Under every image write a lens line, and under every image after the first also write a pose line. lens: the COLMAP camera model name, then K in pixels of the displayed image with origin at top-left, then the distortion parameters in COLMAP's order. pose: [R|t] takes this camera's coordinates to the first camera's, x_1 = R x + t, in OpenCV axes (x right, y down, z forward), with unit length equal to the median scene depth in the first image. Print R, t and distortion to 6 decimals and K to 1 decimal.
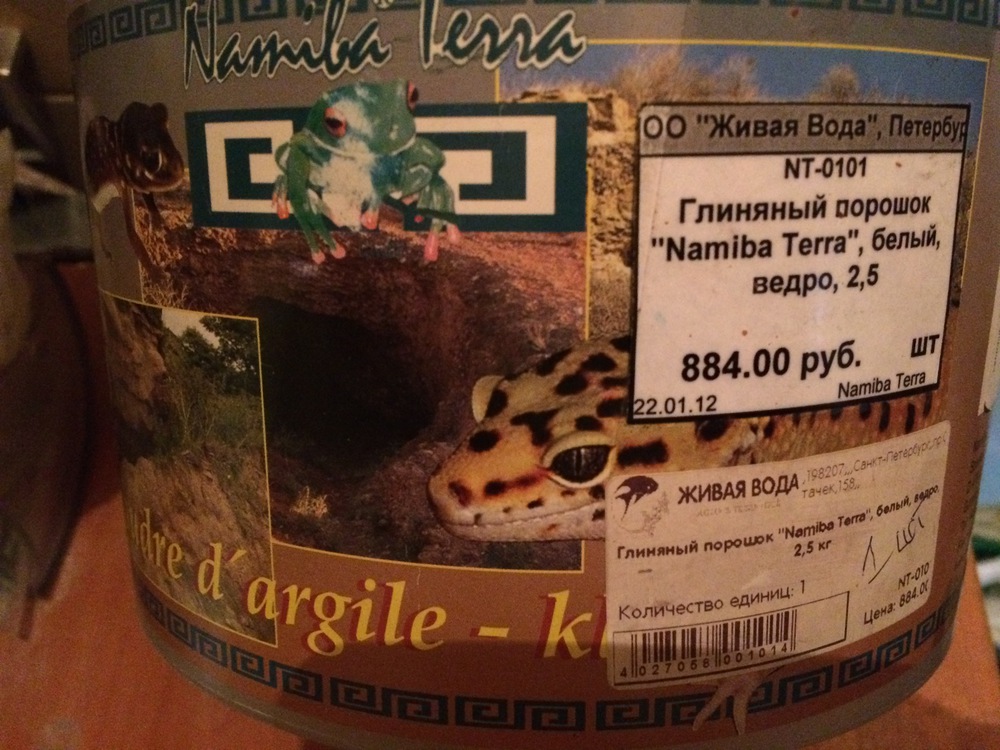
lens RADIAL K [[863.4, 0, 522.3], [0, 863.4, 380.0], [0, 0, 1]] dist [0.063641, -0.112456]
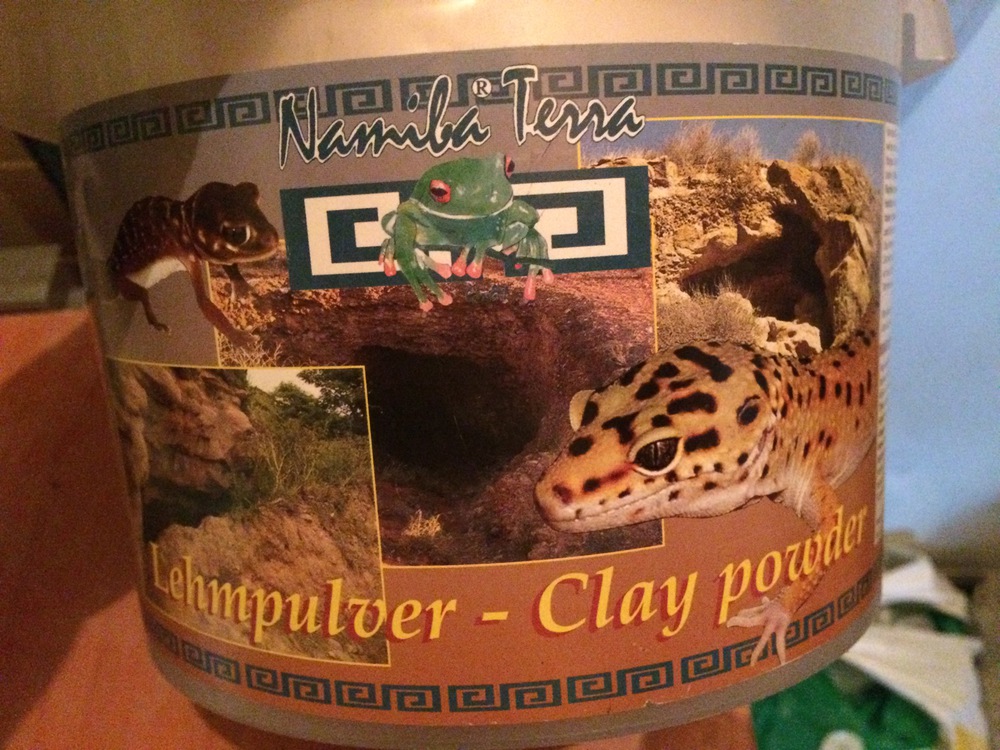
lens RADIAL K [[863.4, 0, 498.5], [0, 863.4, 375.4], [0, 0, 1]] dist [0.063641, -0.112456]
pose [[0.961065, -0.101750, 0.256908, -0.449701], [0.120520, 0.990994, -0.058363, 0.029705], [-0.248656, 0.087053, 0.964672, -0.132500]]
